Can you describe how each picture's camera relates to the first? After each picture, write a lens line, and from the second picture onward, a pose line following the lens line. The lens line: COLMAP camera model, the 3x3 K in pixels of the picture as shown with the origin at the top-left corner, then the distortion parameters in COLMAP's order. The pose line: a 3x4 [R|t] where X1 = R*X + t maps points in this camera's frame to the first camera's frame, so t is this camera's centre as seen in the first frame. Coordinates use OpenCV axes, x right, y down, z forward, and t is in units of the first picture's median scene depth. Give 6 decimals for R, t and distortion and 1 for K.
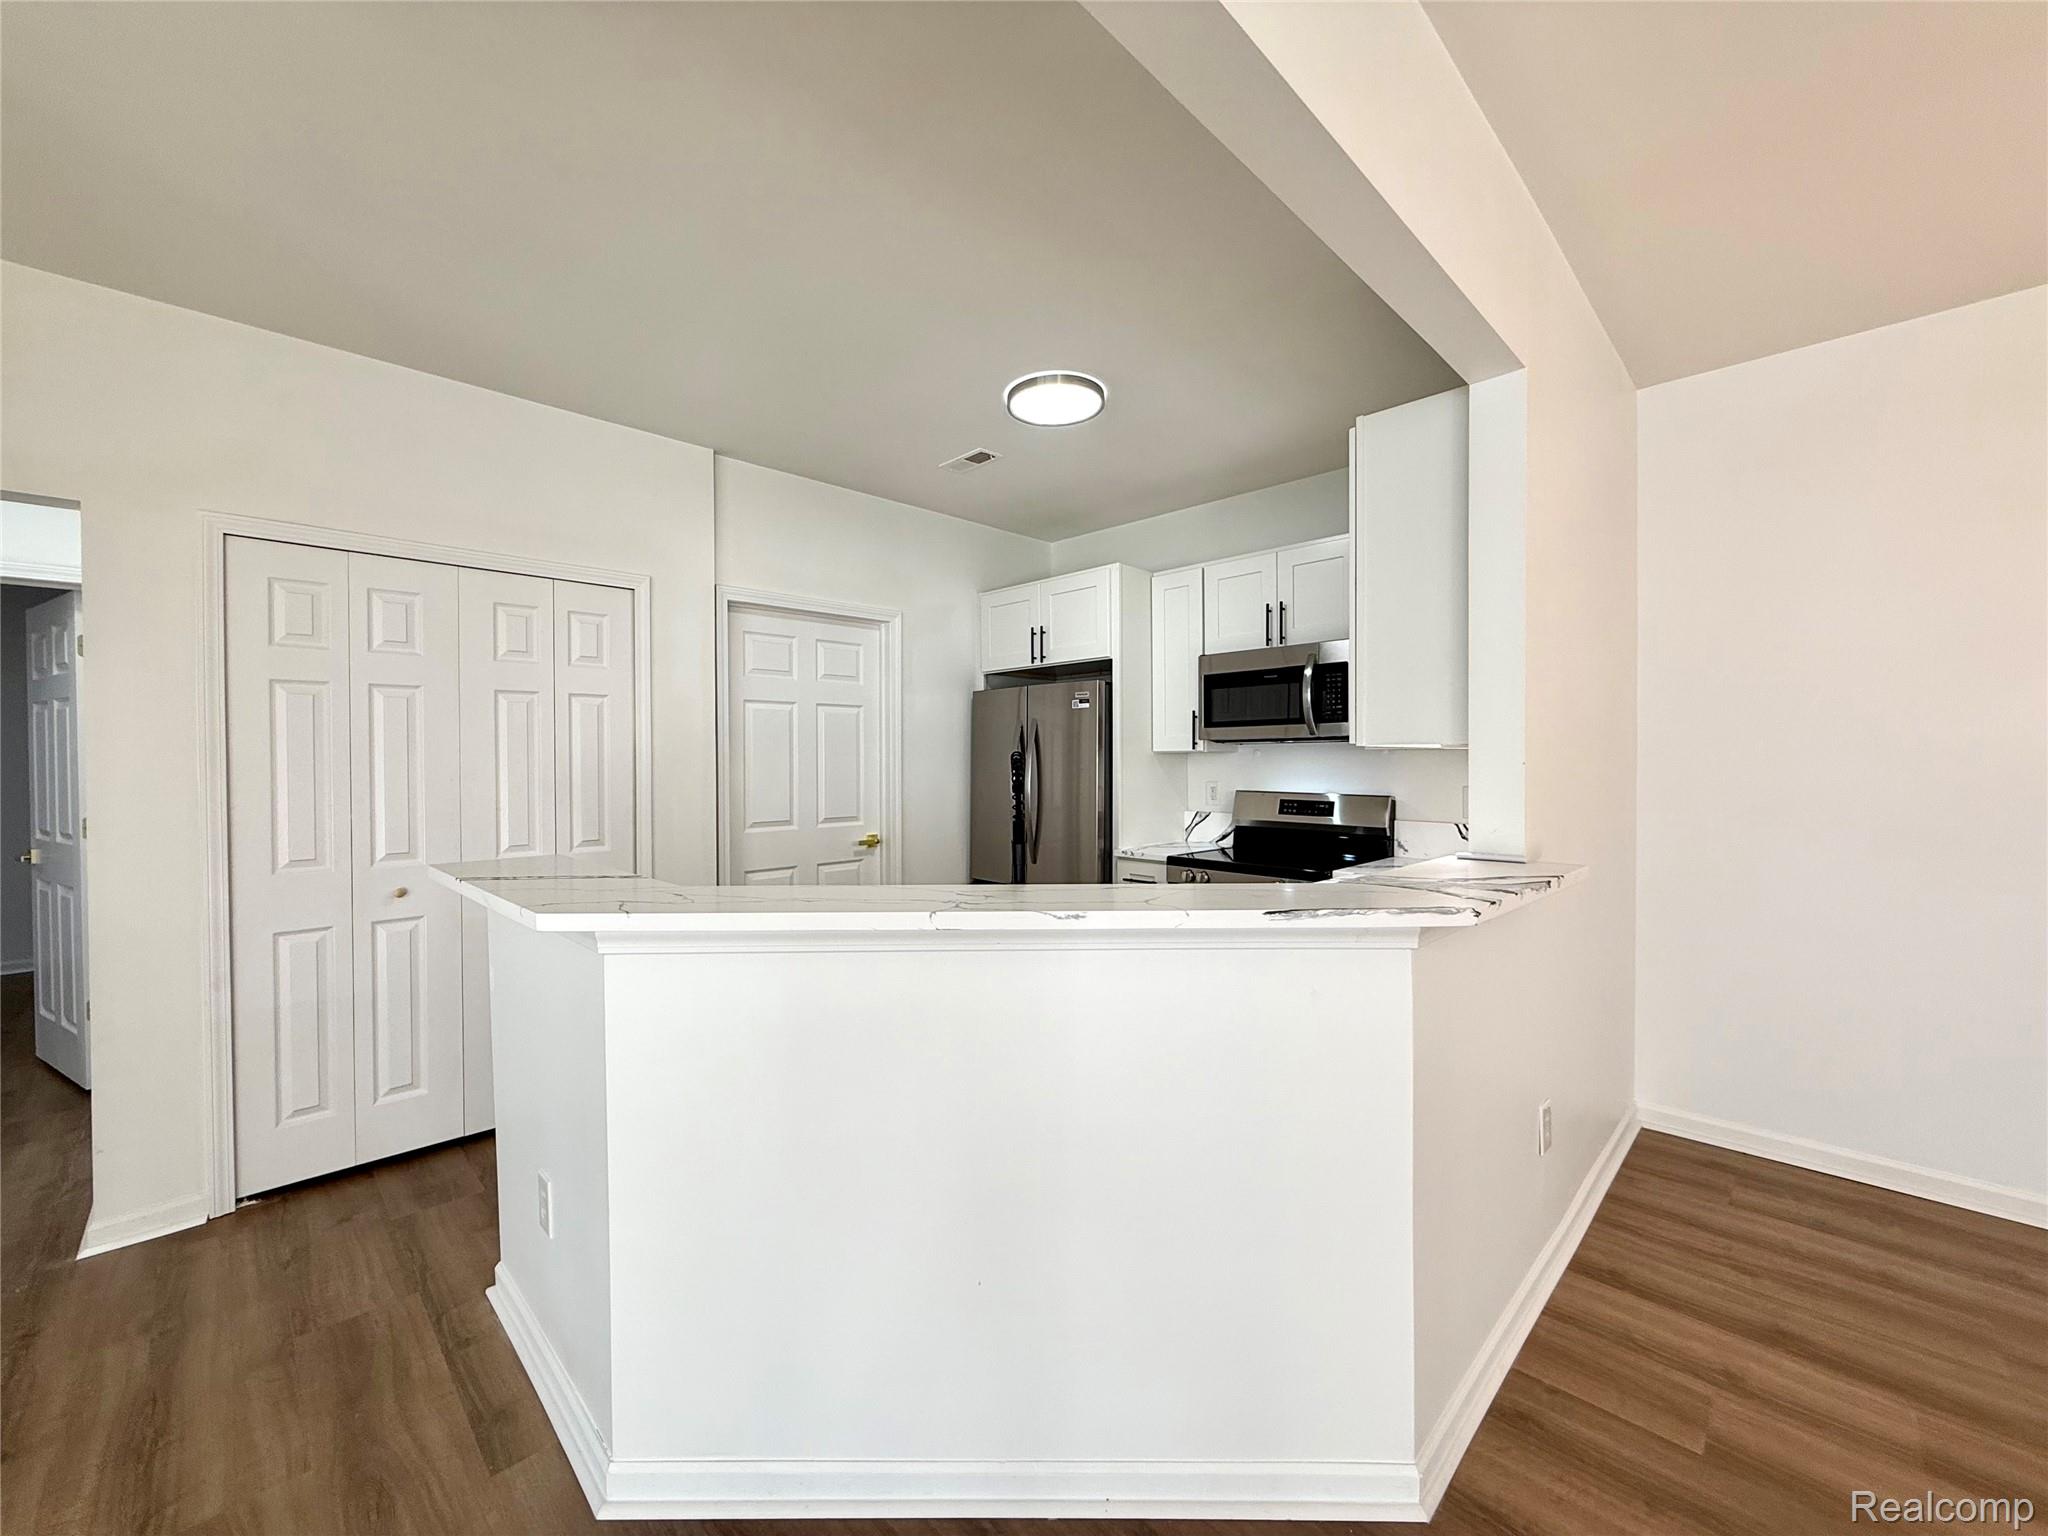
lens RADIAL K [[817.5, 0, 1015.4], [0, 817.5, 766.4], [0, 0, 1]] dist [-0.000946, 0.000319]
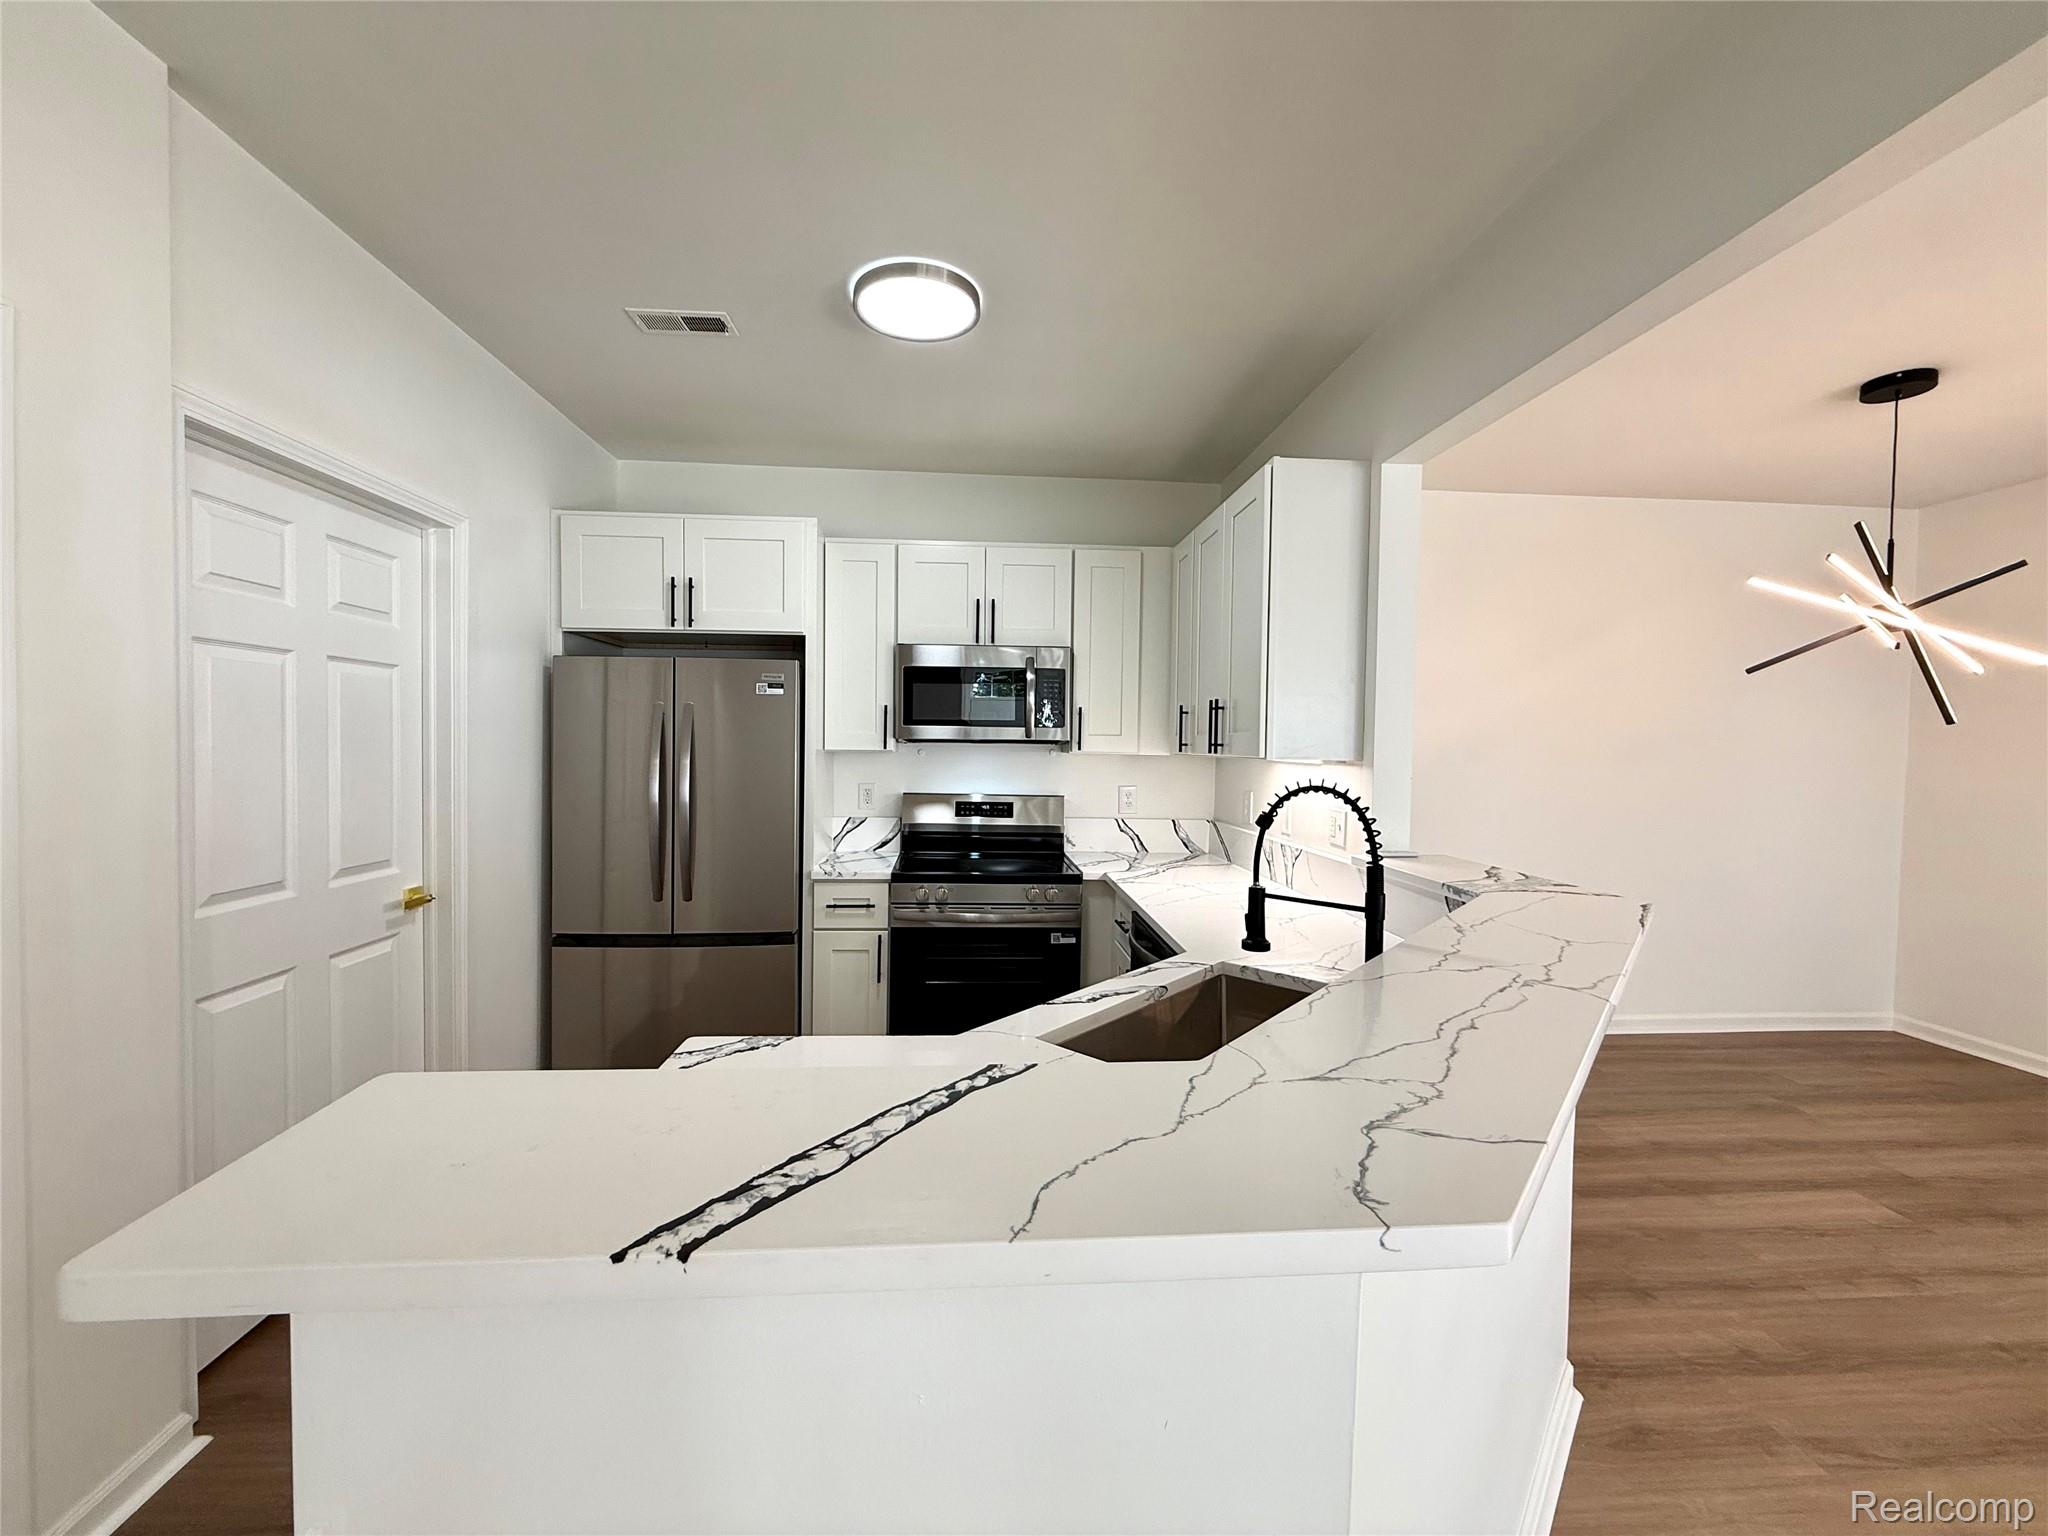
lens RADIAL K [[817.5, 0, 1015.4], [0, 817.5, 766.4], [0, 0, 1]] dist [-0.000946, 0.000319]
pose [[0.649549, -0.007499, 0.760283, -0.376696], [-0.009814, 0.999785, 0.018246, -0.020081], [-0.760256, -0.019314, 0.649336, 0.329864]]
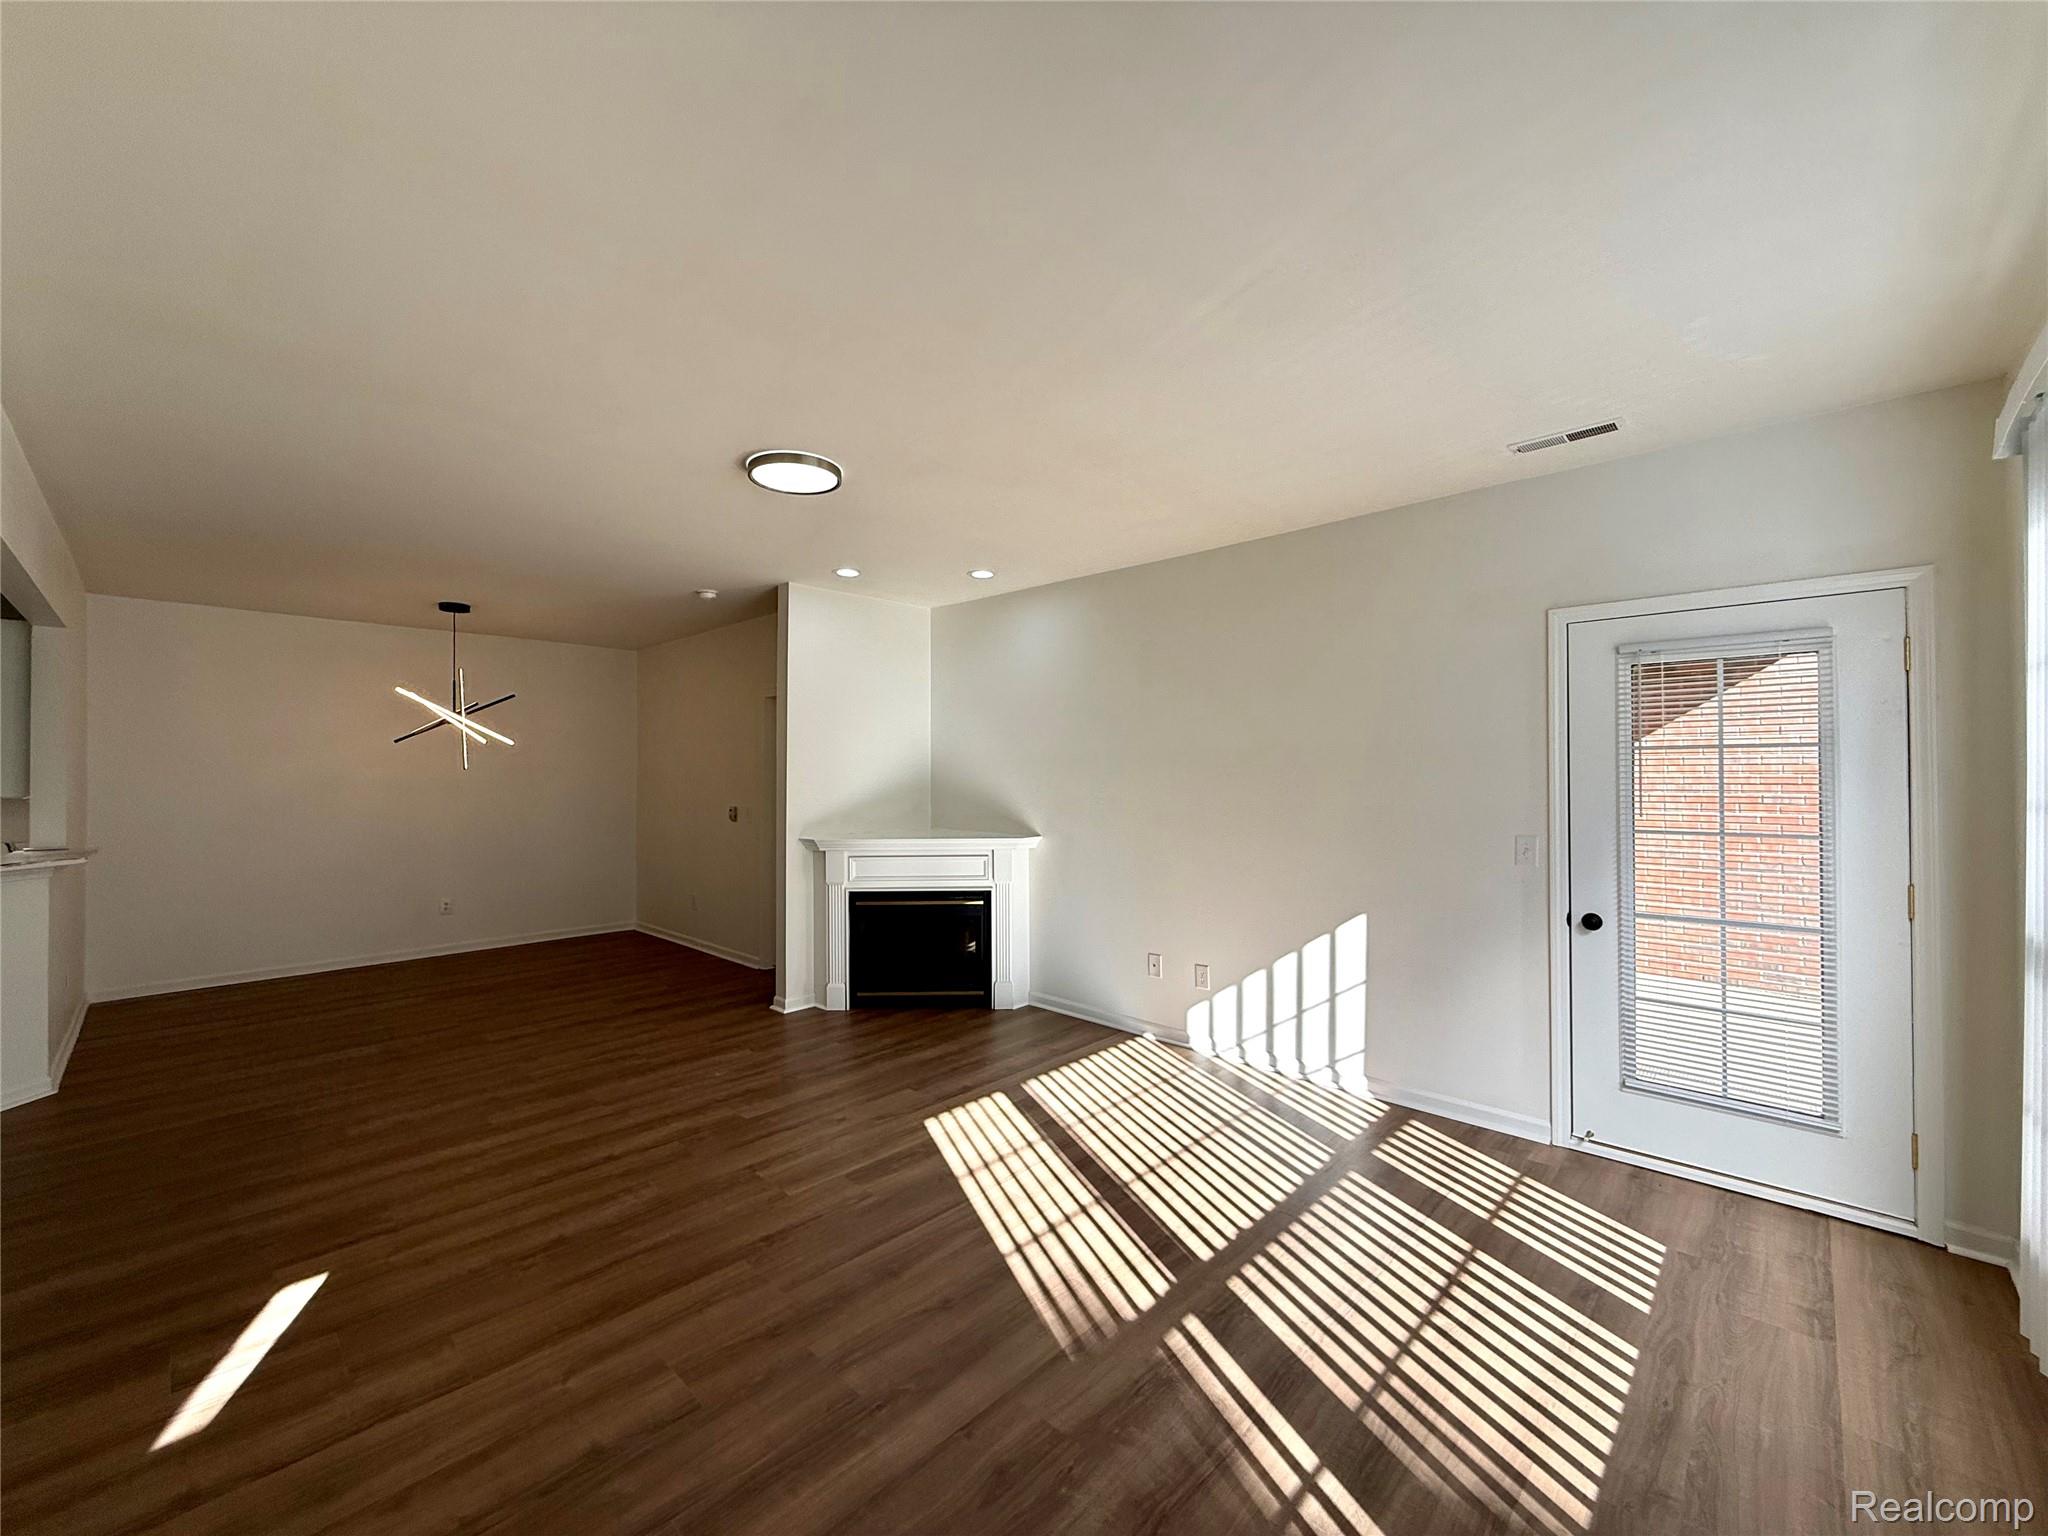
lens RADIAL K [[817.5, 0, 1015.4], [0, 817.5, 766.4], [0, 0, 1]] dist [-0.000946, 0.000319]
pose [[-0.023940, 0.012951, 0.999630, -0.848860], [0.014104, 0.999821, -0.012616, -0.023699], [-0.999614, 0.013797, -0.024118, -0.781657]]
